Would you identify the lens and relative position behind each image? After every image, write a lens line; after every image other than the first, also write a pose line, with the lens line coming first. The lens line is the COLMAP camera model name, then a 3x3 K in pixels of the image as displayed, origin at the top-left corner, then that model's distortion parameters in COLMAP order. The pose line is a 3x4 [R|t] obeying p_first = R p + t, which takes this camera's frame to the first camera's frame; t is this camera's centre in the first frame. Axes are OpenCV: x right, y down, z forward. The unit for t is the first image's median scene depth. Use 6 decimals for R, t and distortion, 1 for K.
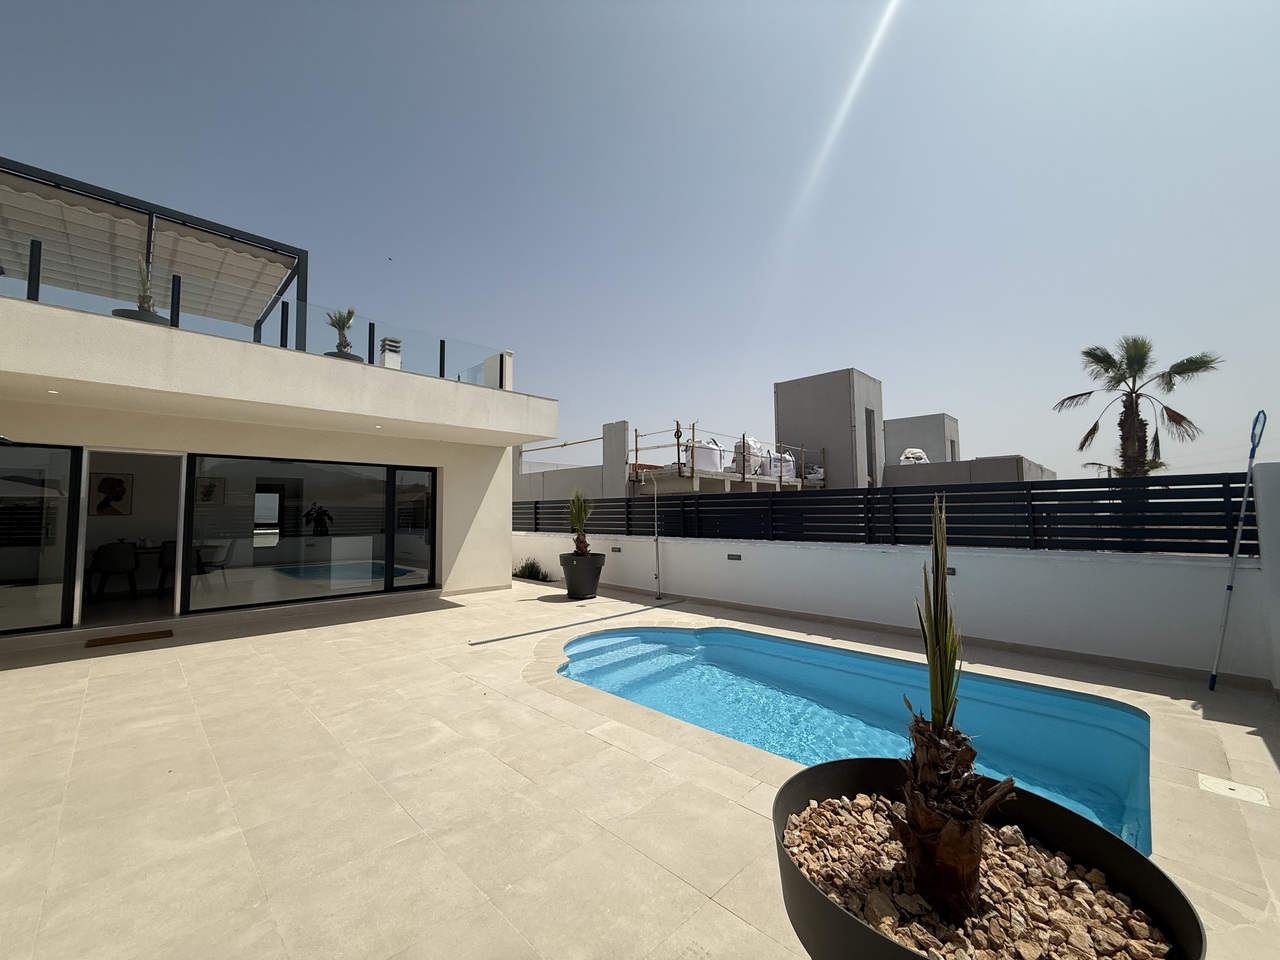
lens RADIAL K [[507.5, 0, 636.3], [0, 507.5, 479.8], [0, 0, 1]] dist [0.000505, -0.000159]
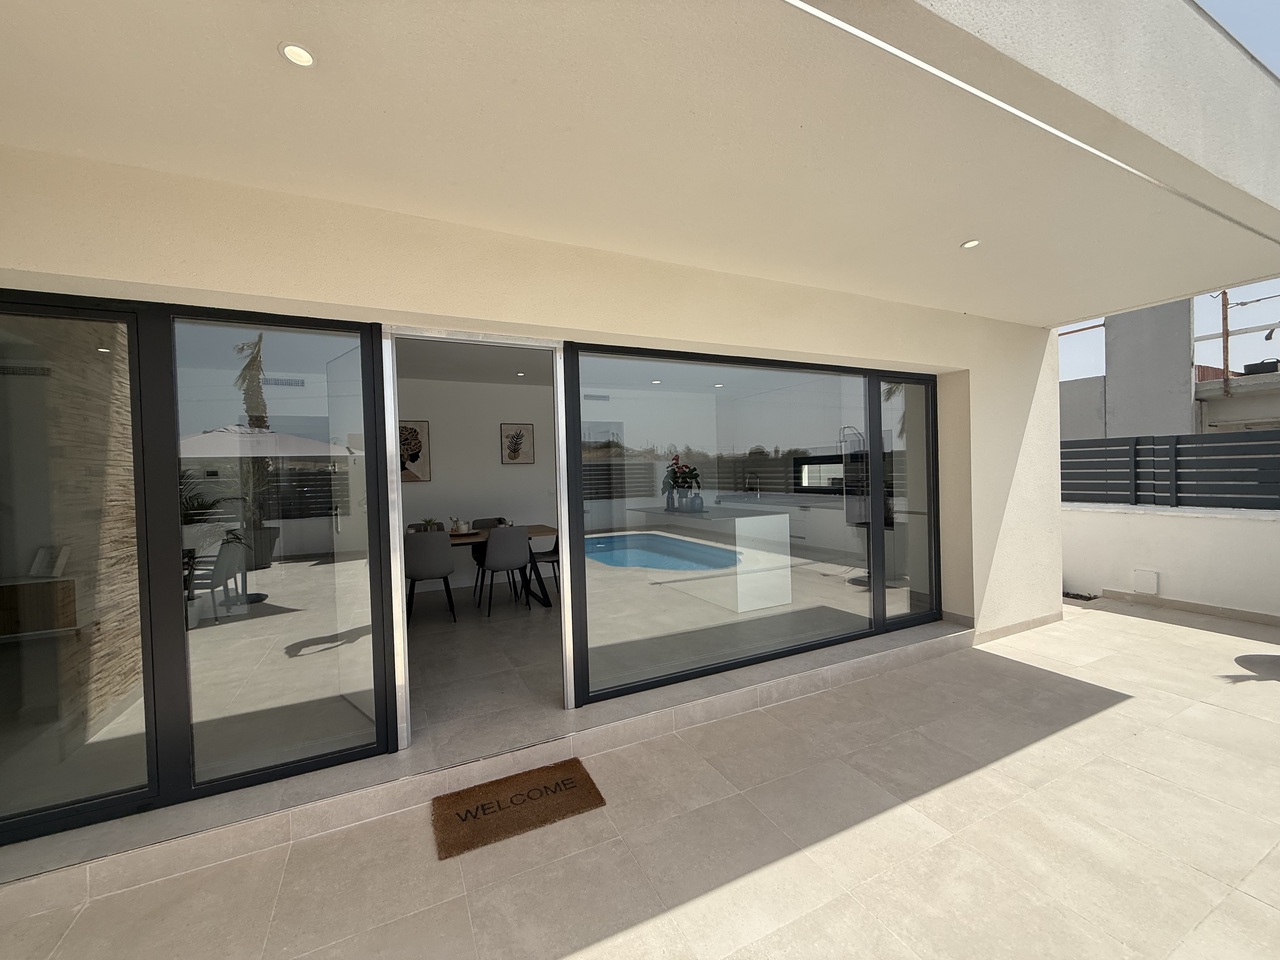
lens RADIAL K [[508.0, 0, 635.9], [0, 508.0, 480.6], [0, 0, 1]] dist [-0.000038, -0.000169]
pose [[0.945122, -0.013004, -0.326459, -0.528632], [0.041789, 0.995812, 0.081316, 0.025660], [0.324035, -0.090496, 0.941707, 0.463313]]
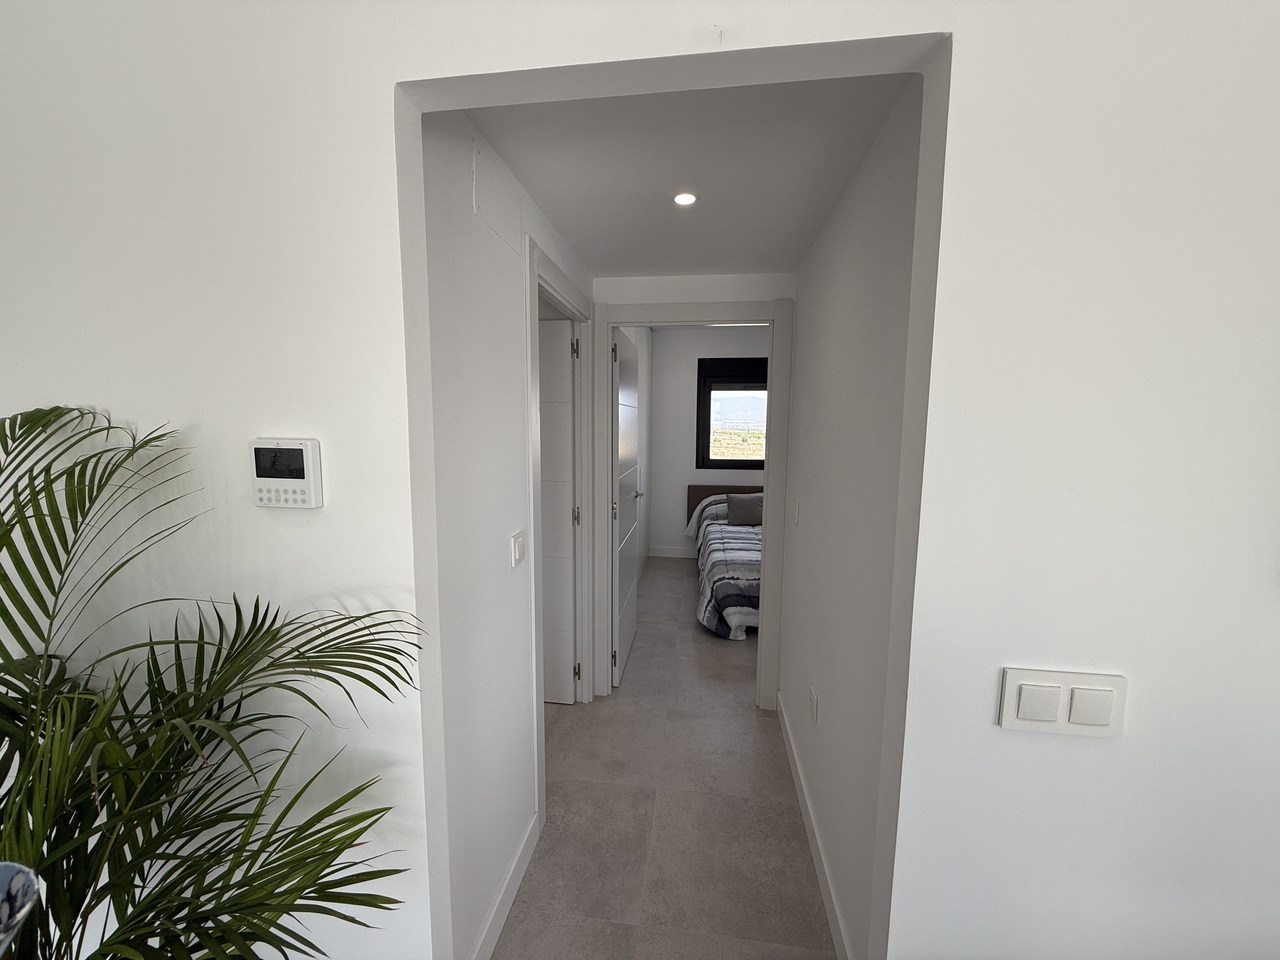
lens RADIAL K [[508.0, 0, 635.9], [0, 508.0, 480.6], [0, 0, 1]] dist [-0.000038, -0.000169]
pose [[0.607637, 0.104615, -0.787295, -1.058044], [0.039018, 0.986158, 0.161154, 0.035030], [0.793256, -0.128642, 0.595144, 0.850348]]
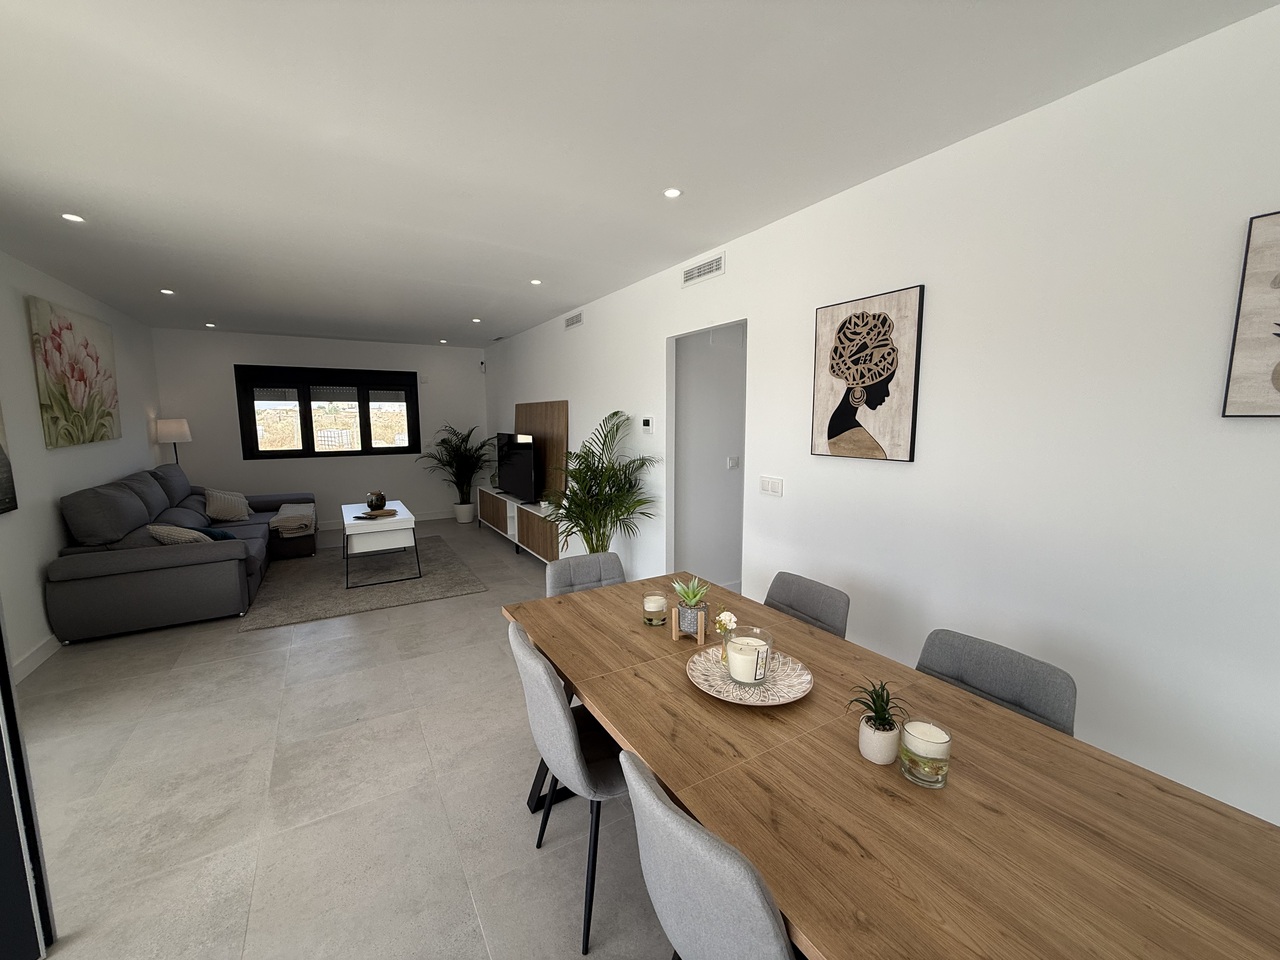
lens RADIAL K [[508.0, 0, 635.9], [0, 508.0, 480.6], [0, 0, 1]] dist [-0.000038, -0.000169]
pose [[-0.238980, 0.133609, -0.961788, -0.751467], [0.069442, 0.990304, 0.120316, 0.040890], [0.968538, -0.038035, -0.245941, 0.950613]]
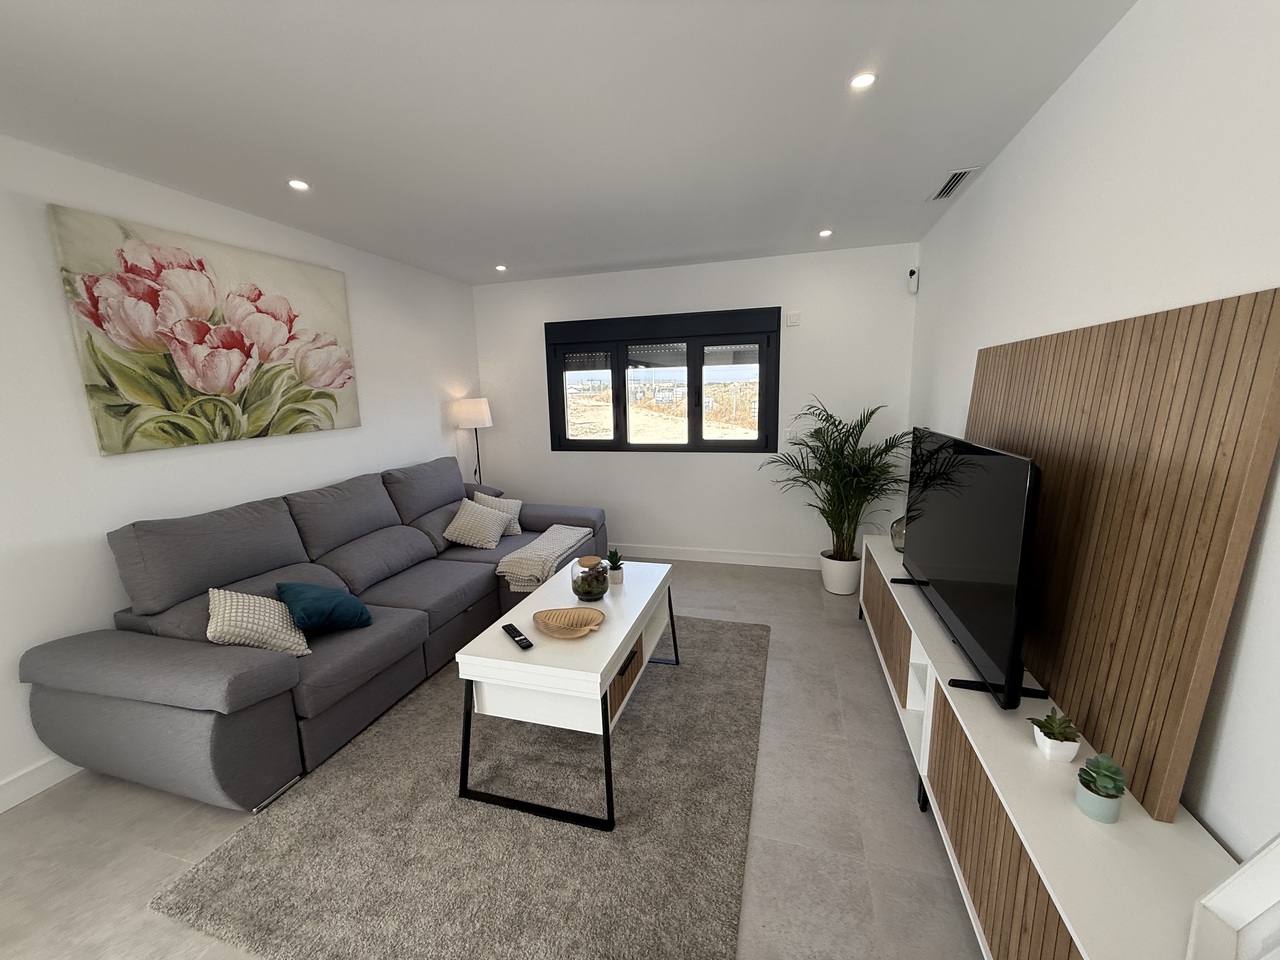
lens RADIAL K [[508.0, 0, 635.9], [0, 508.0, 480.6], [0, 0, 1]] dist [-0.000038, -0.000169]
pose [[-0.877631, 0.115462, -0.465223, -1.130413], [0.067214, 0.990610, 0.119058, 0.032566], [0.474601, 0.073220, -0.877151, 0.764555]]
